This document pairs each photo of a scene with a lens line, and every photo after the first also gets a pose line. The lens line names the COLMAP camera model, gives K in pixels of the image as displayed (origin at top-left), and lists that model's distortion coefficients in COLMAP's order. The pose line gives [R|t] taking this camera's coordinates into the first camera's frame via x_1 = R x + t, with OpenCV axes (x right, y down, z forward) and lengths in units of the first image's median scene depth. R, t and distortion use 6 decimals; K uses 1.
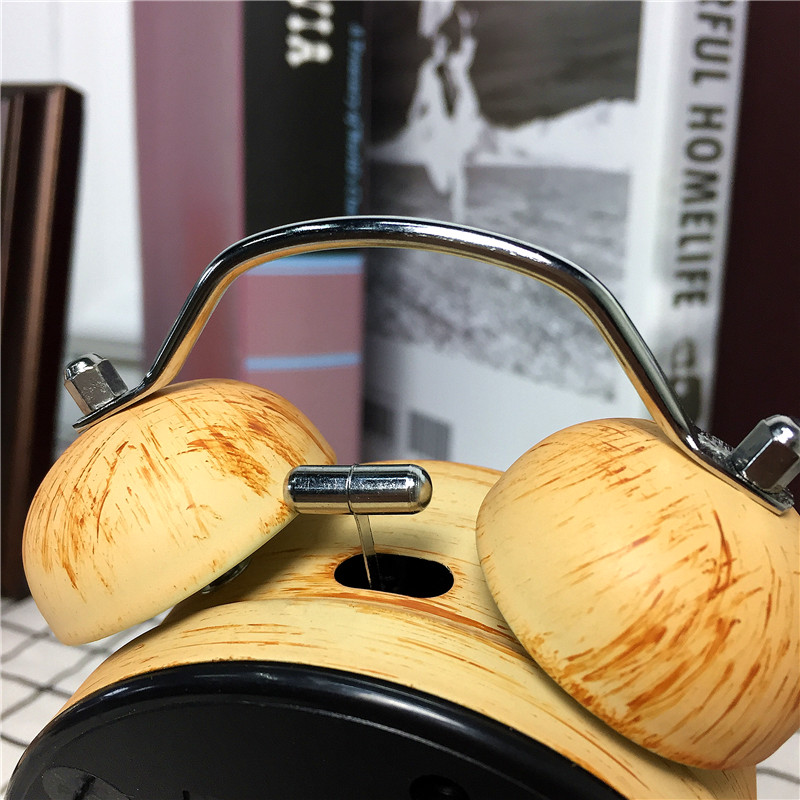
lens RADIAL K [[937.7, 0, 400.0], [0, 937.7, 400.0], [0, 0, 1]] dist [0.114553, -0.296448]
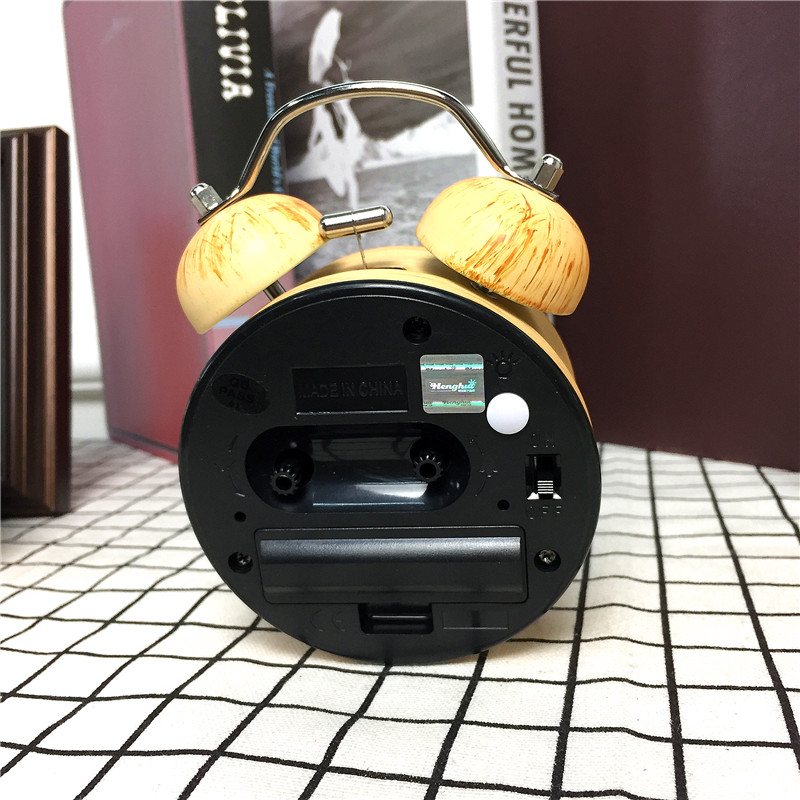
lens RADIAL K [[937.7, 0, 400.0], [0, 937.7, 400.0], [0, 0, 1]] dist [0.114553, -0.296448]
pose [[0.985377, -0.113096, 0.127438, -0.094036], [0.125556, 0.987587, -0.094382, 0.251788], [-0.115182, 0.109003, 0.987346, -0.360429]]
